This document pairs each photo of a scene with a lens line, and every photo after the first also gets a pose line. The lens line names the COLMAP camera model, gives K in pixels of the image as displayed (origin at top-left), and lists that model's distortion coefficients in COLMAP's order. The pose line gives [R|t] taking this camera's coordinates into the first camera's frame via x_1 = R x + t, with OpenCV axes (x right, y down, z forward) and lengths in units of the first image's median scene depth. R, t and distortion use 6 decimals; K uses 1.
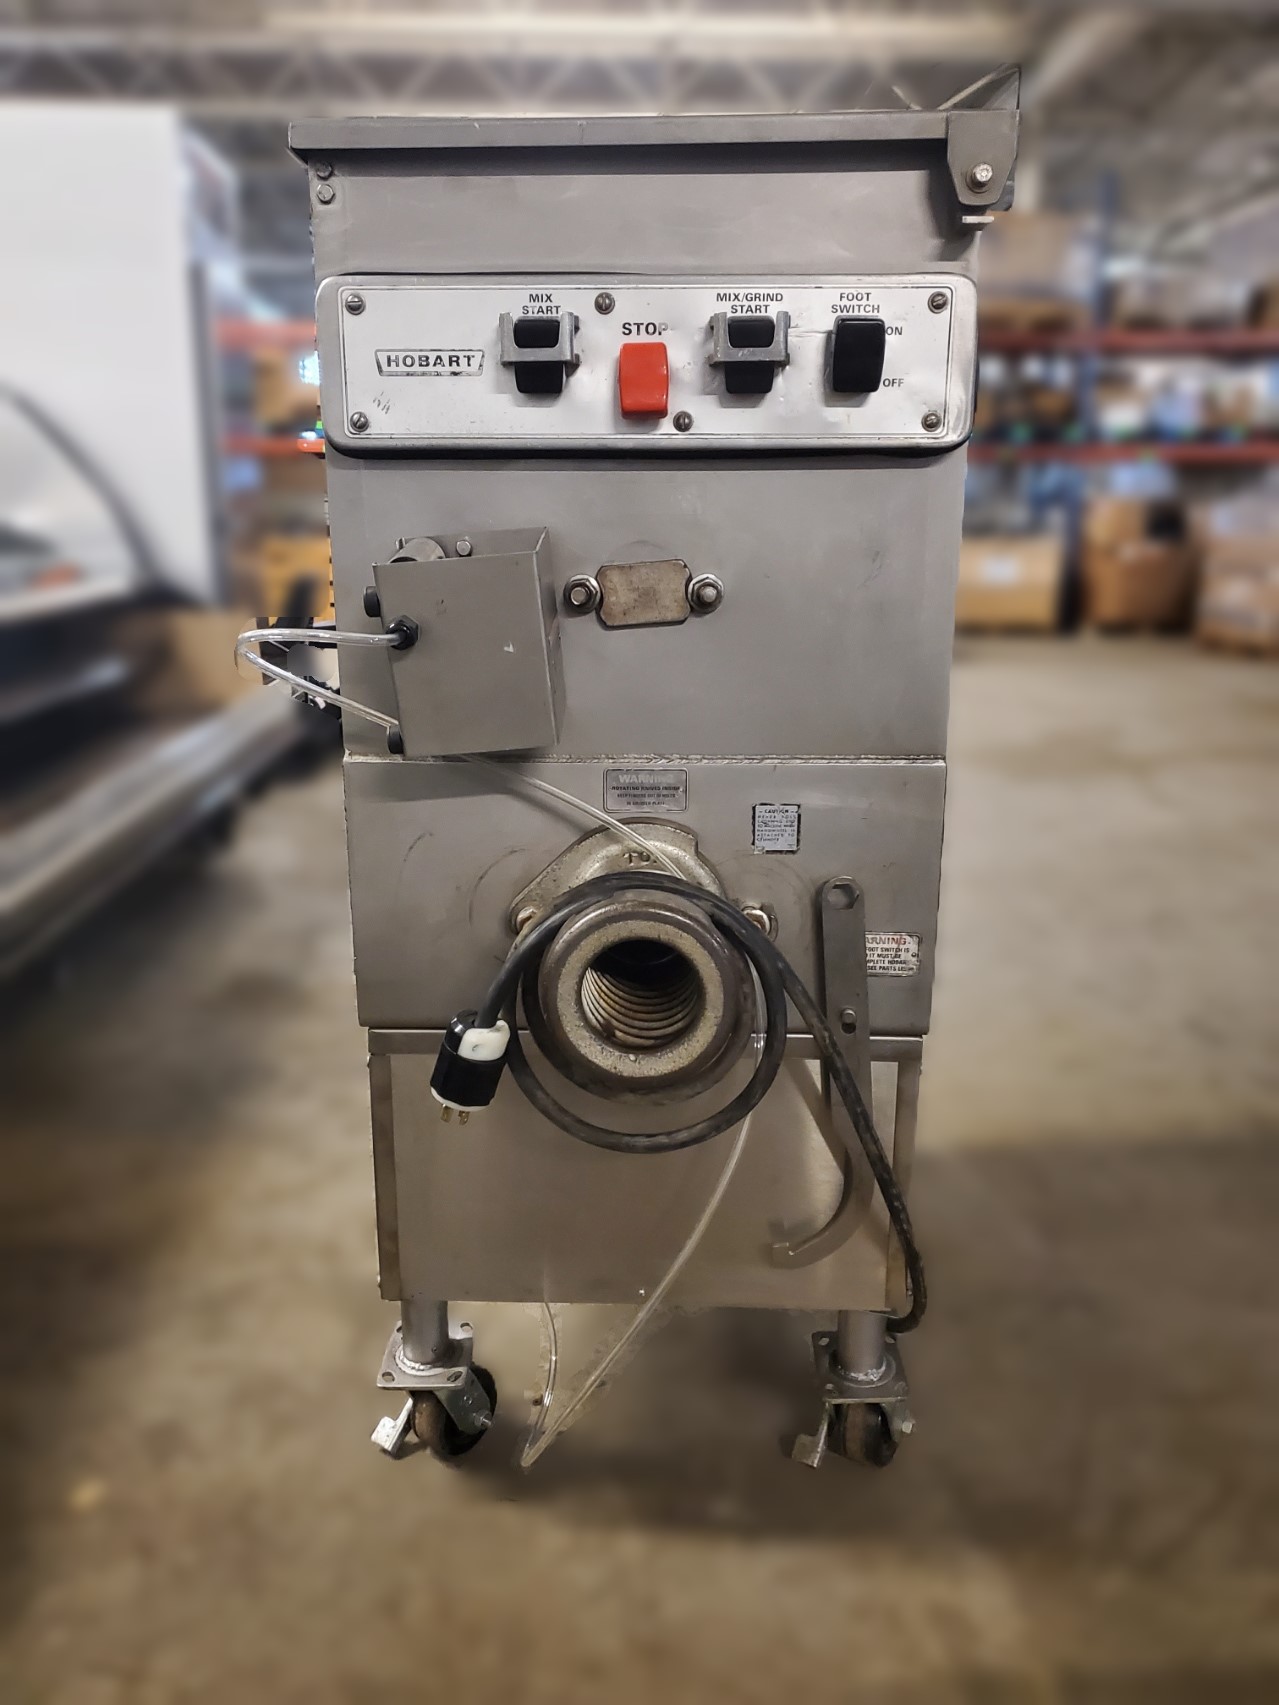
lens RADIAL K [[1280.5, 0, 638.4], [0, 1280.5, 851.7], [0, 0, 1]] dist [-0.000287, -0.006892]
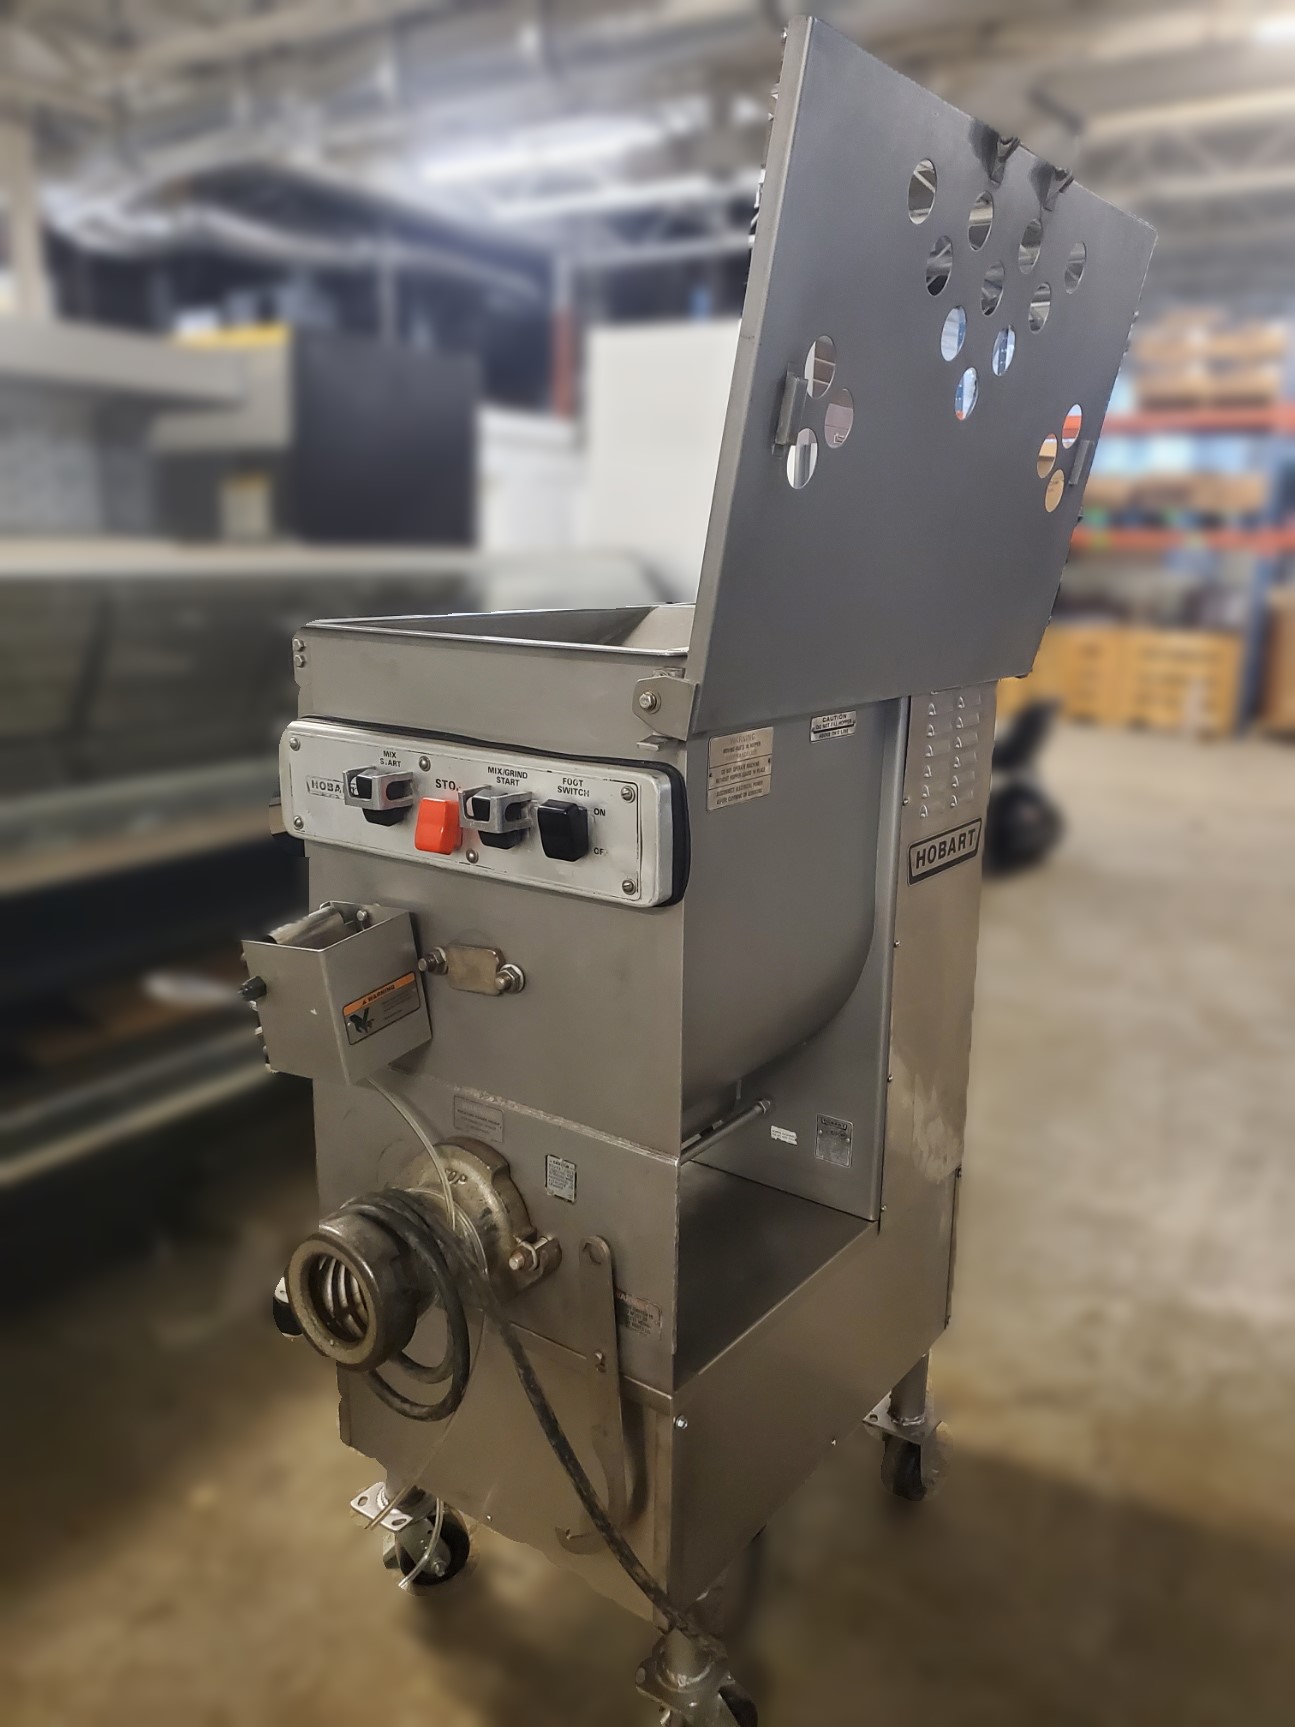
lens RADIAL K [[1297.1, 0, 643.2], [0, 1297.1, 861.6], [0, 0, 1]] dist [-0.000287, -0.006892]
pose [[0.836548, 0.144474, -0.528502, 0.861418], [-0.170008, 0.985443, 0.000285, -0.360179], [0.520850, 0.089611, 0.848932, -0.004161]]
